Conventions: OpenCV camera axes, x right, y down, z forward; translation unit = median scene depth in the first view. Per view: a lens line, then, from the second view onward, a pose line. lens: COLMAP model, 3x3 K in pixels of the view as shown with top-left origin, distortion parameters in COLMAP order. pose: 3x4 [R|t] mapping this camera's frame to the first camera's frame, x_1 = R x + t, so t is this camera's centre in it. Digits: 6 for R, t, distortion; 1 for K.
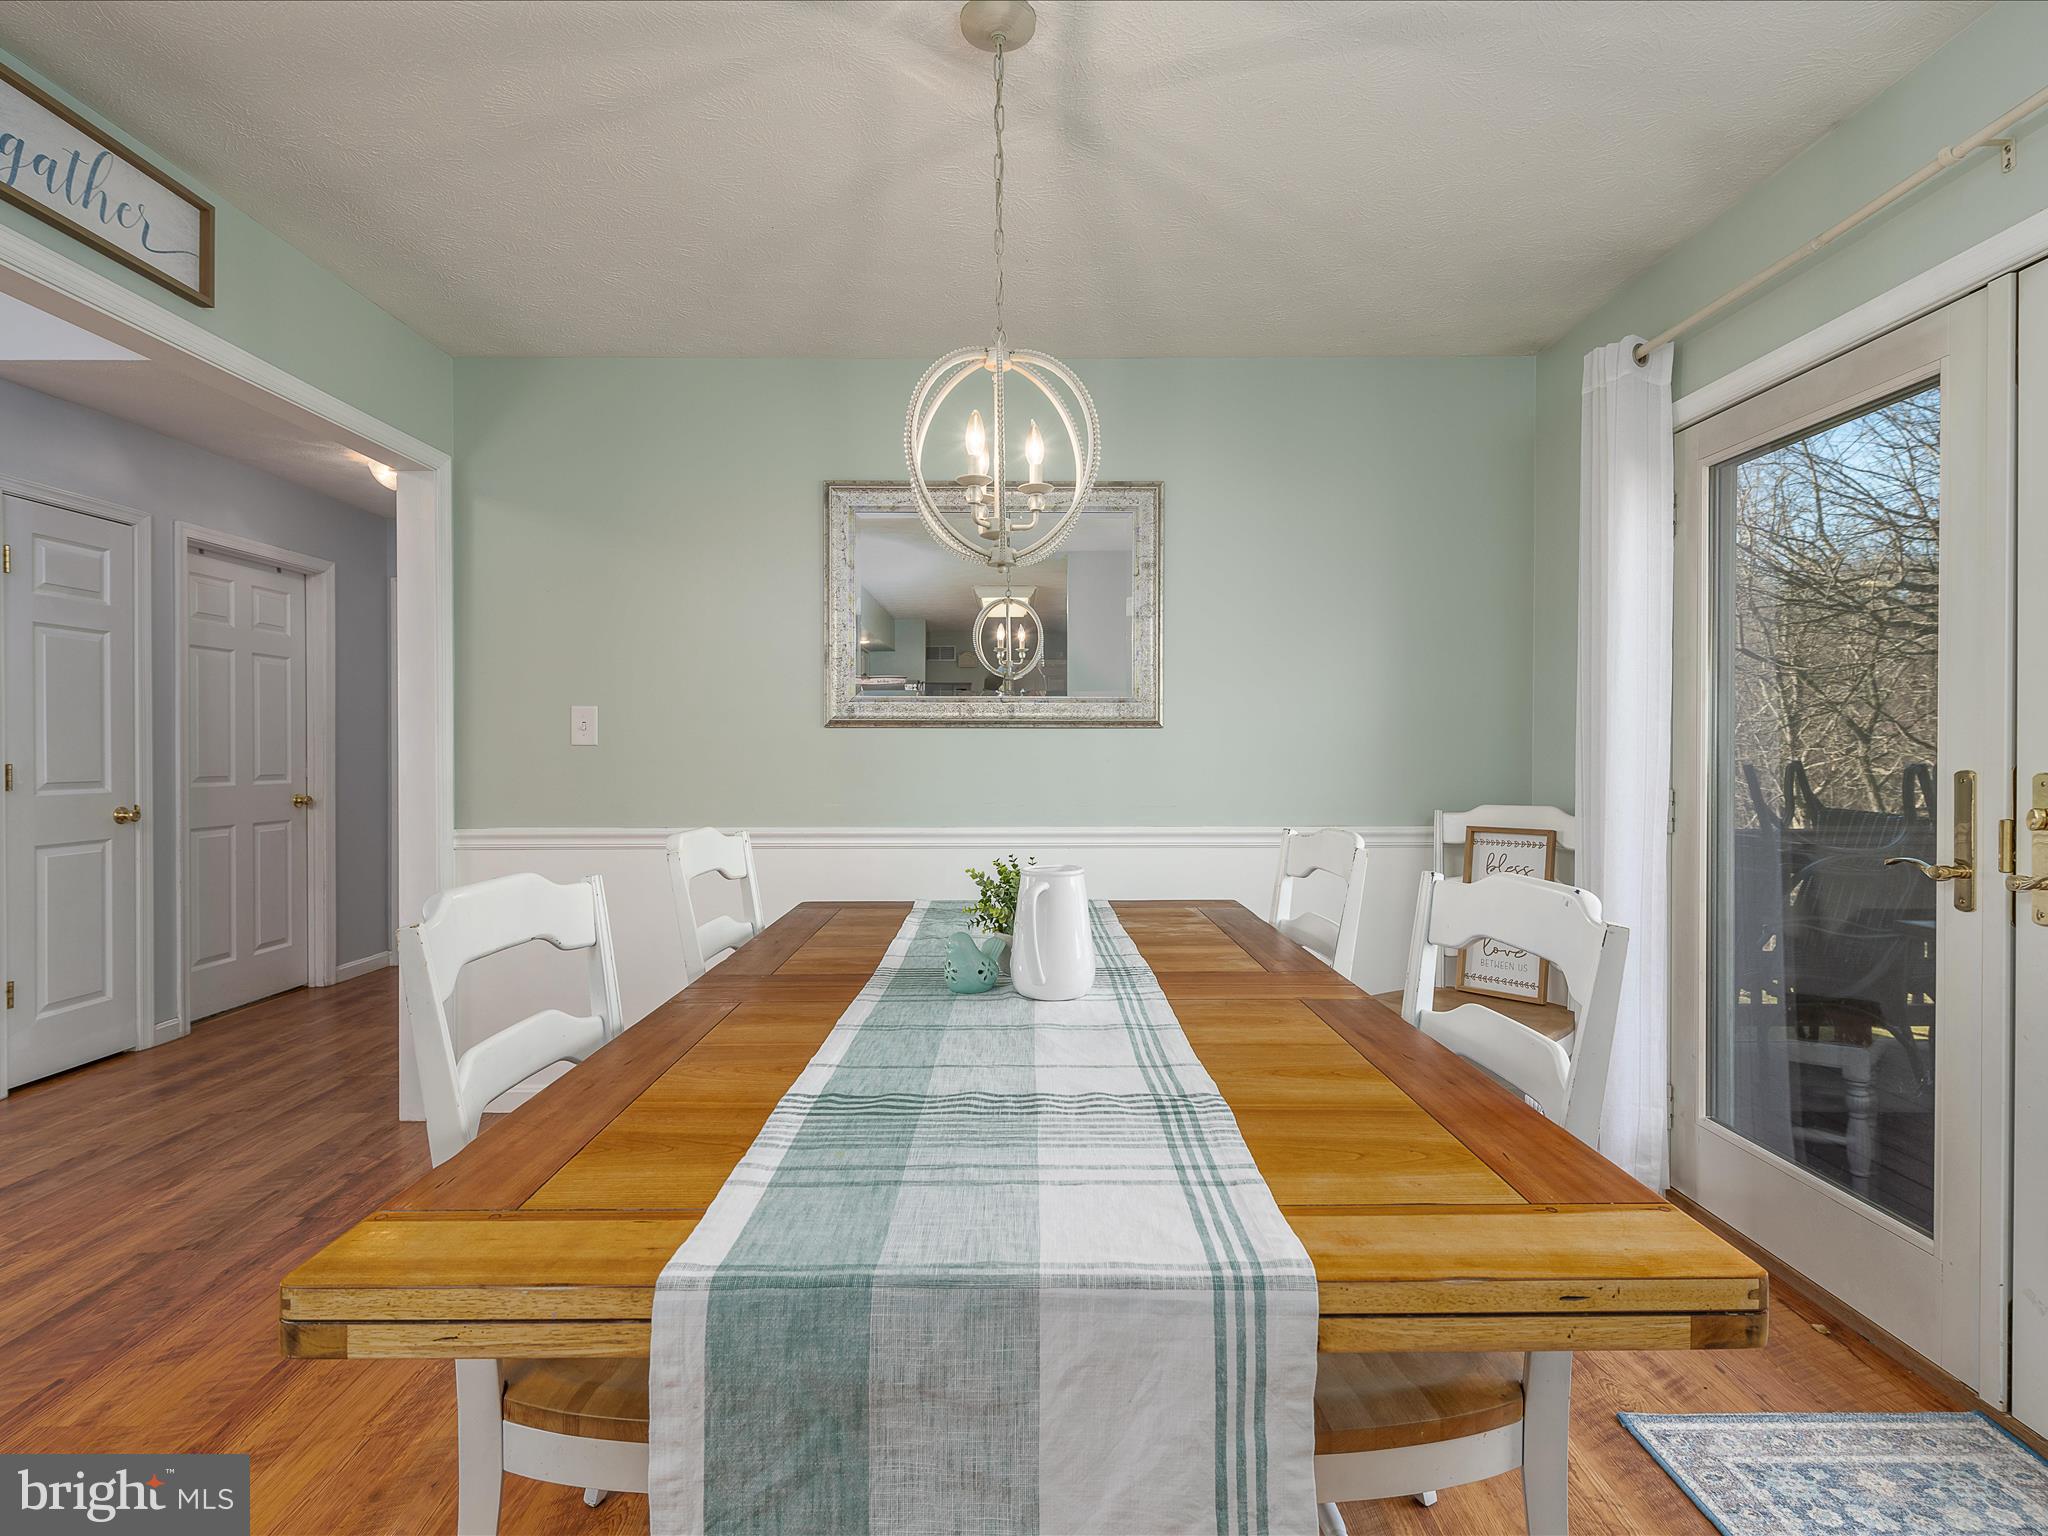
lens RADIAL K [[980.1, 0, 1024.0], [0, 980.1, 768.0], [0, 0, 1]] dist [0.001834, 0.000328]
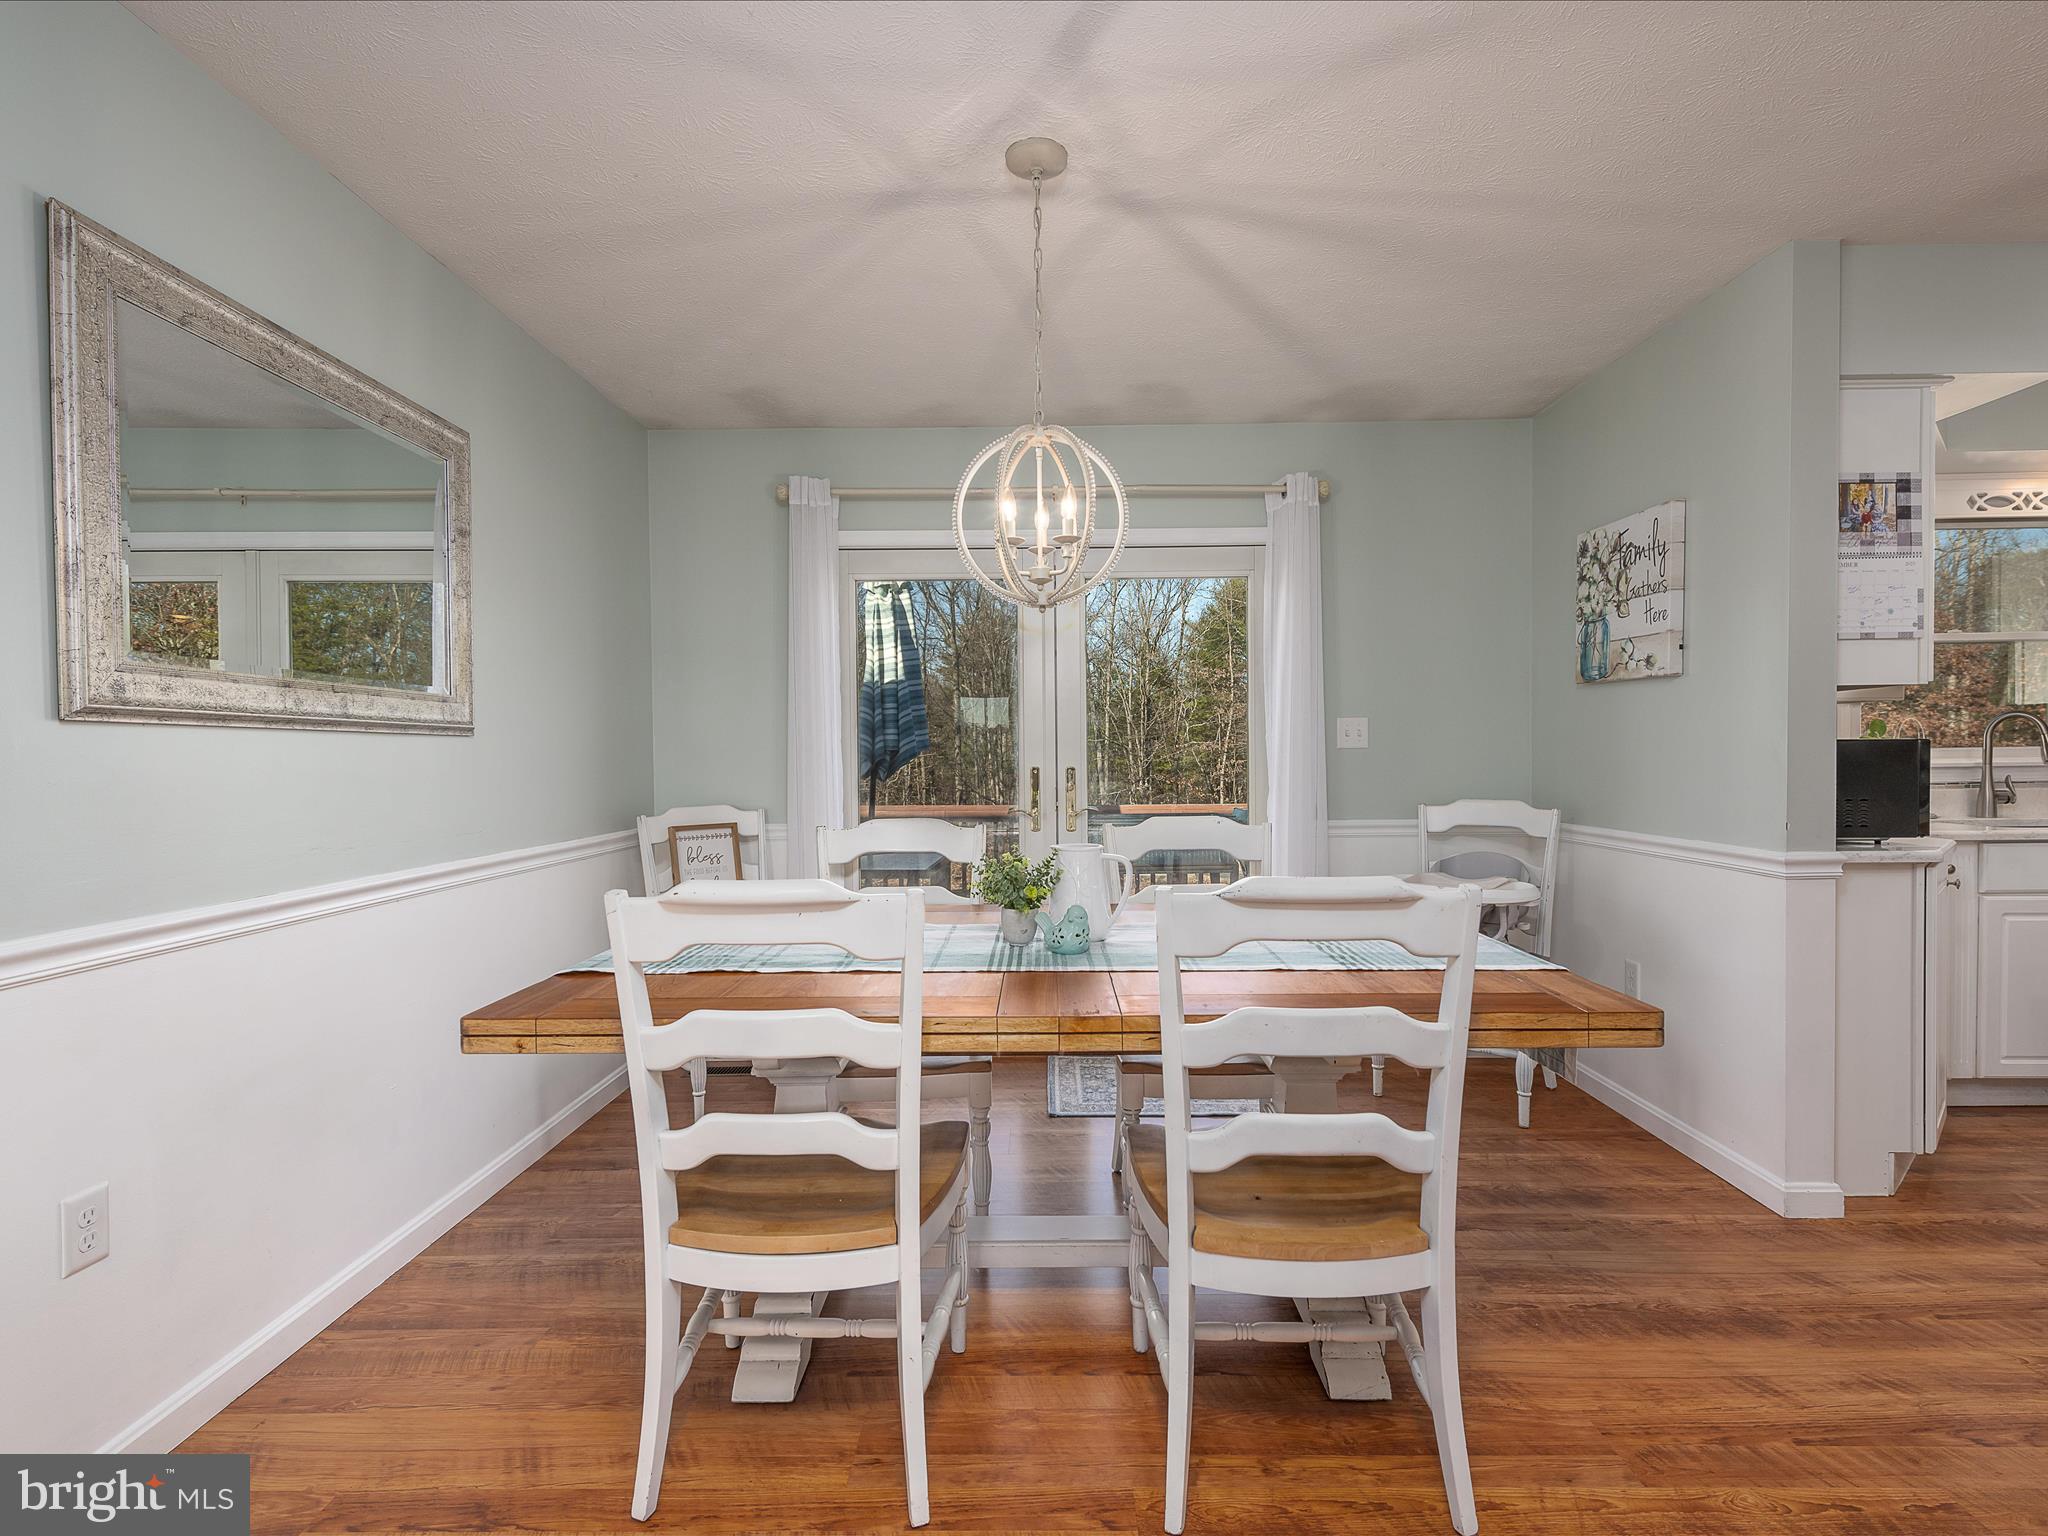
lens RADIAL K [[980.1, 0, 1024.0], [0, 980.1, 768.0], [0, 0, 1]] dist [0.001834, 0.000328]
pose [[0.008995, -0.011966, 0.999888, -0.704162], [0.028288, 0.999531, 0.011707, -0.011631], [-0.999559, 0.028180, 0.009329, 0.575805]]
